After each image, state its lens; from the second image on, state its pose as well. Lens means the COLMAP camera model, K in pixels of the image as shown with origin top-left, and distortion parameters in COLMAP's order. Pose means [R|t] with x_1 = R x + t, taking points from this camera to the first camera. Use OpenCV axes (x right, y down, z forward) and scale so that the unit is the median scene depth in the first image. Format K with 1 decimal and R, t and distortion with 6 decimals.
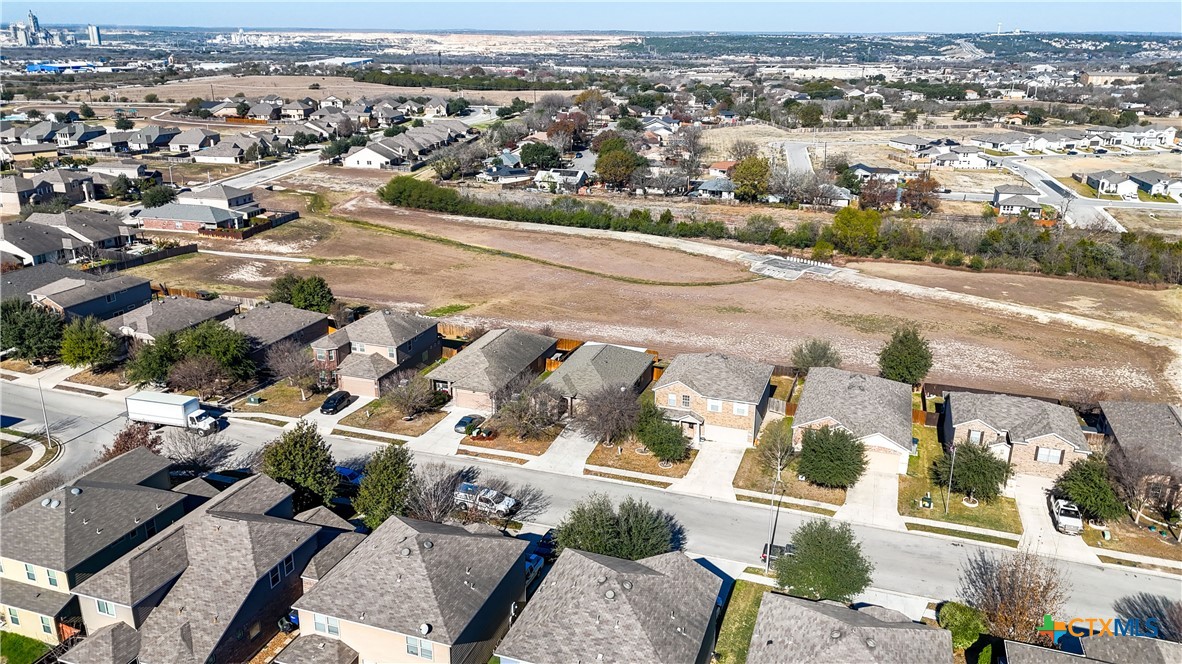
lens RADIAL K [[868.3, 0, 597.3], [0, 868.3, 332.9], [0, 0, 1]] dist [0.077520, -0.076348]
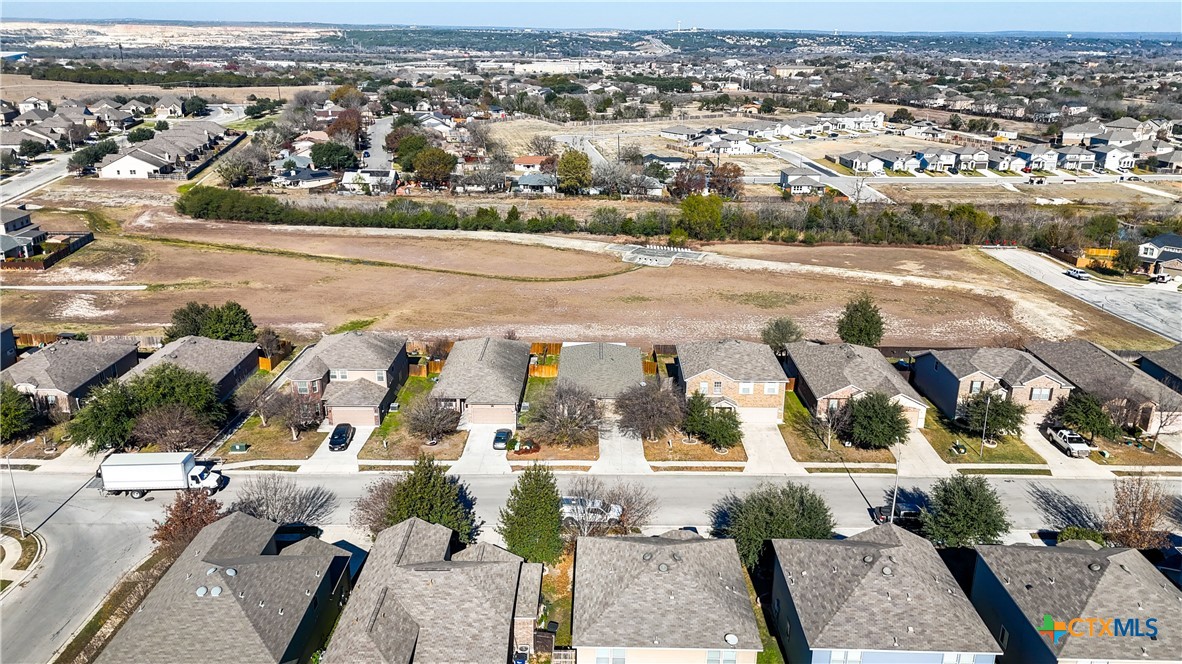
lens RADIAL K [[868.3, 0, 597.3], [0, 868.3, 332.9], [0, 0, 1]] dist [0.077520, -0.076348]
pose [[0.947496, -0.102028, 0.303055, -0.141765], [0.100199, 0.994732, 0.021621, -0.009413], [-0.303664, 0.009880, 0.952728, 0.024942]]
